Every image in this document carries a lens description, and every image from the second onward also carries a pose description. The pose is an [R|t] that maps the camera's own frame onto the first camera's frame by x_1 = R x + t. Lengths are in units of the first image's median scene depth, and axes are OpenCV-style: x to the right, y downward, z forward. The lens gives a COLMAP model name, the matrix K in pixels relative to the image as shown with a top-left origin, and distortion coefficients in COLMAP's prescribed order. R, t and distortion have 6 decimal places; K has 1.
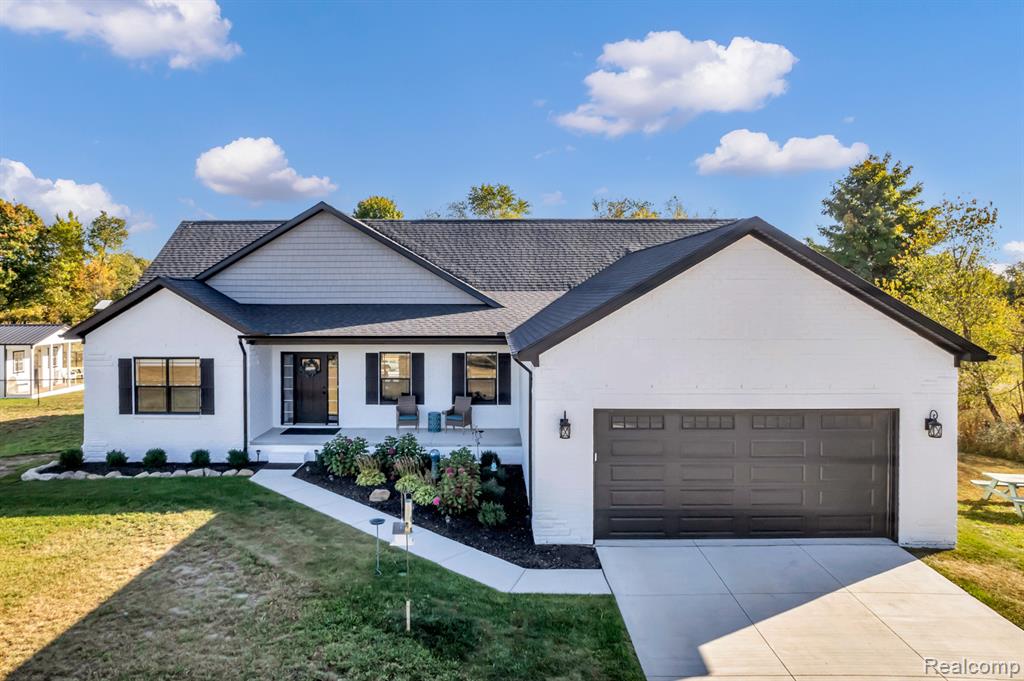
lens RADIAL K [[675.5, 0, 492.5], [0, 675.5, 323.8], [0, 0, 1]] dist [-0.078953, 0.066989]
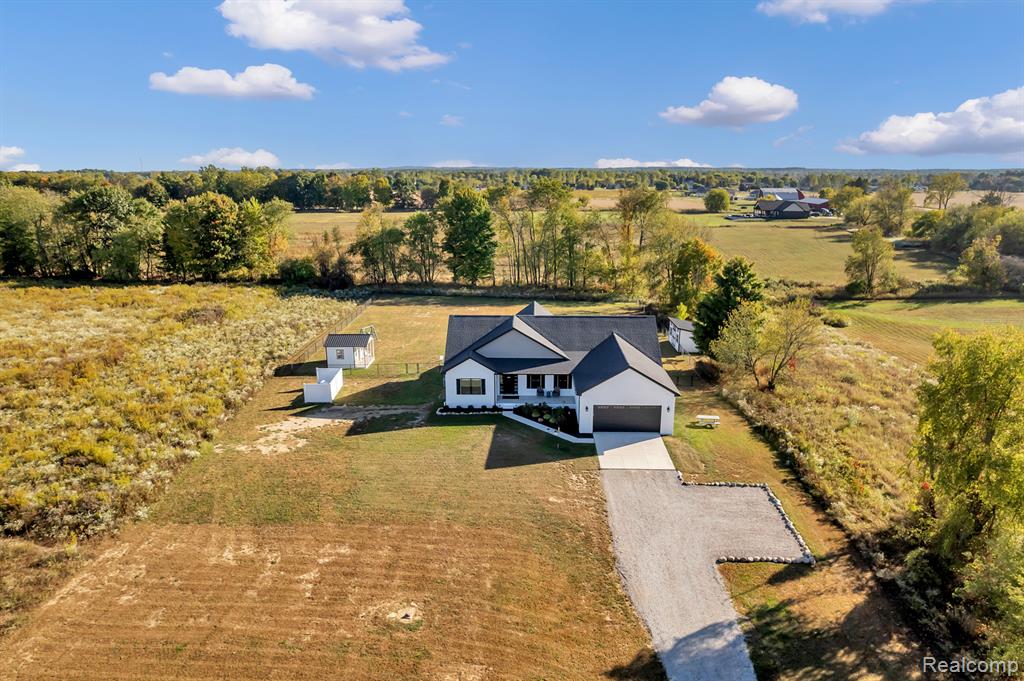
lens RADIAL K [[667.8, 0, 512.0], [0, 667.8, 340.5], [0, 0, 1]] dist [-0.076070, 0.070130]
pose [[0.999683, 0.002198, -0.025073, -0.196551], [0.003244, 0.976619, 0.214951, -0.870581], [0.024959, -0.214965, 0.976303, -2.277080]]
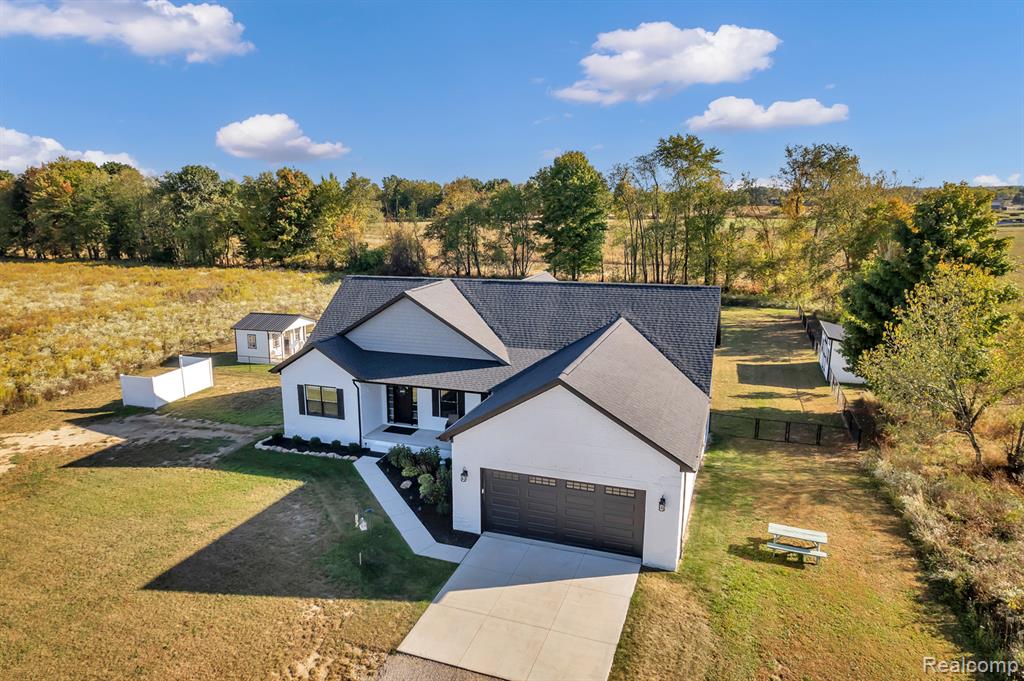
lens RADIAL K [[659.5, 0, 493.4], [0, 659.5, 352.6], [0, 0, 1]] dist [-0.055143, 0.030034]
pose [[0.931475, 0.063880, -0.358153, 0.568839], [0.006965, 0.981152, 0.193114, -0.375595], [0.363738, -0.182375, 0.913473, -0.423314]]
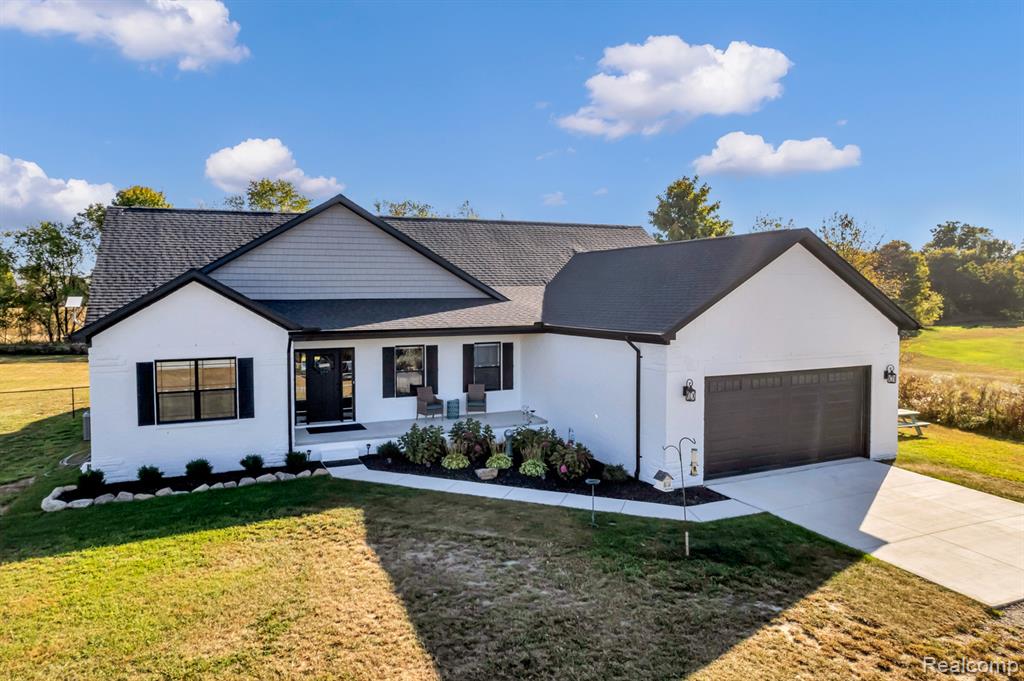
lens RADIAL K [[675.5, 0, 492.5], [0, 675.5, 323.8], [0, 0, 1]] dist [-0.078953, 0.066989]
pose [[0.916640, -0.024247, 0.398977, -0.482209], [0.024956, 0.999683, 0.003416, 0.010045], [-0.398934, 0.006825, 0.916954, 0.006666]]
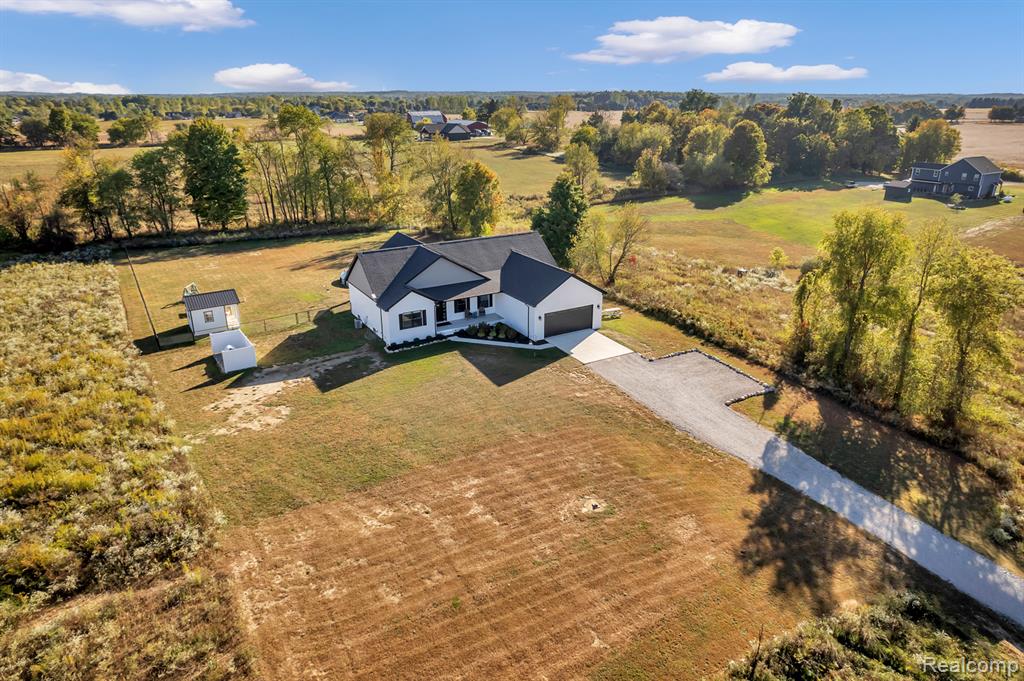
lens RADIAL K [[664.1, 0, 515.7], [0, 664.1, 351.5], [0, 0, 1]] dist [-0.066500, 0.060978]
pose [[0.854525, -0.191369, 0.482872, -1.708727], [0.019765, 0.940961, 0.337938, -0.887389], [-0.519034, -0.279232, 0.807857, -2.052661]]
